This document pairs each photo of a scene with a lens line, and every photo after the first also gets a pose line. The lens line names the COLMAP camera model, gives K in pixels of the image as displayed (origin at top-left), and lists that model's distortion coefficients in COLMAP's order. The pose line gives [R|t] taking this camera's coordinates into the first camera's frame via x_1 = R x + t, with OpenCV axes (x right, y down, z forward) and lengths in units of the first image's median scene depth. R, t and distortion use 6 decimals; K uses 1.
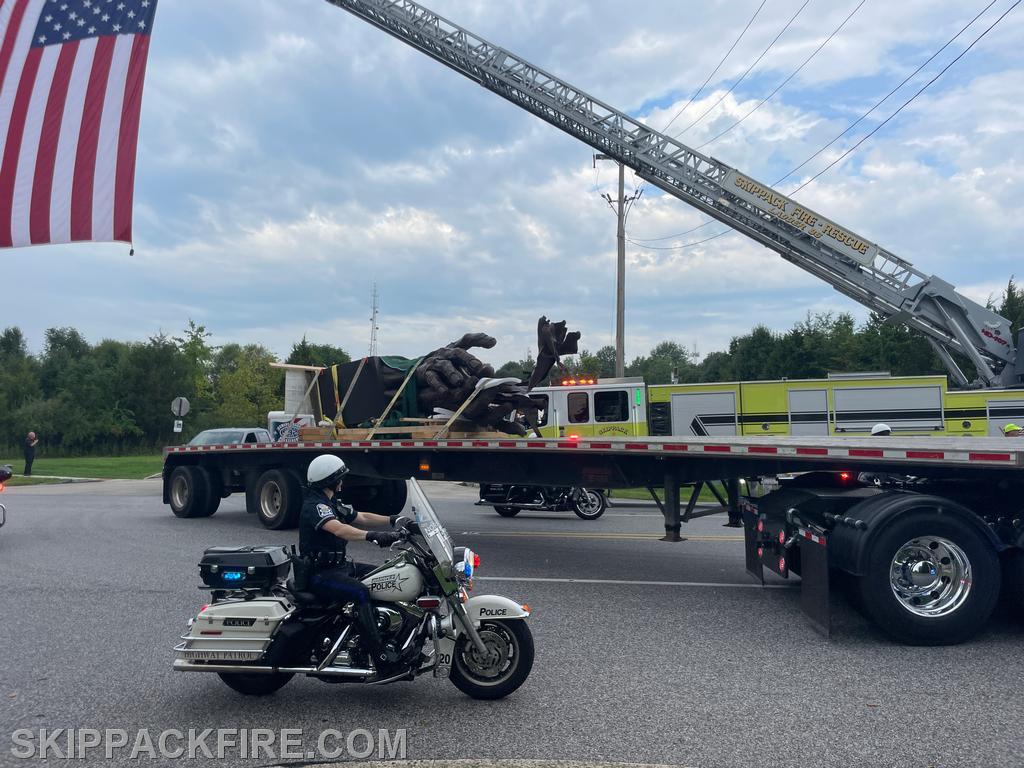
lens RADIAL K [[766.5, 0, 509.8], [0, 766.5, 383.7], [0, 0, 1]] dist [0.065992, -0.071742]
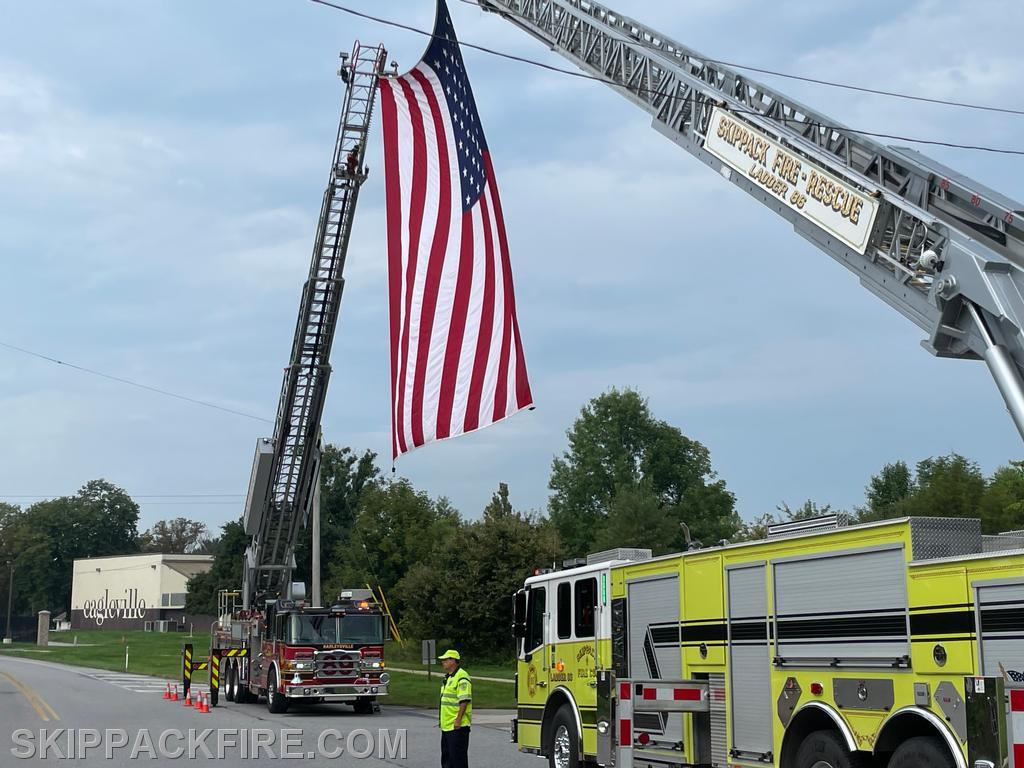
lens RADIAL K [[1435.7, 0, 512.7], [0, 1435.7, 387.1], [0, 0, 1]] dist [-0.007466, 0.000000]
pose [[0.474123, -0.147739, -0.867975, 1.036087], [0.067757, 0.989020, -0.131331, 0.004698], [0.877848, 0.003456, 0.478927, 0.491471]]
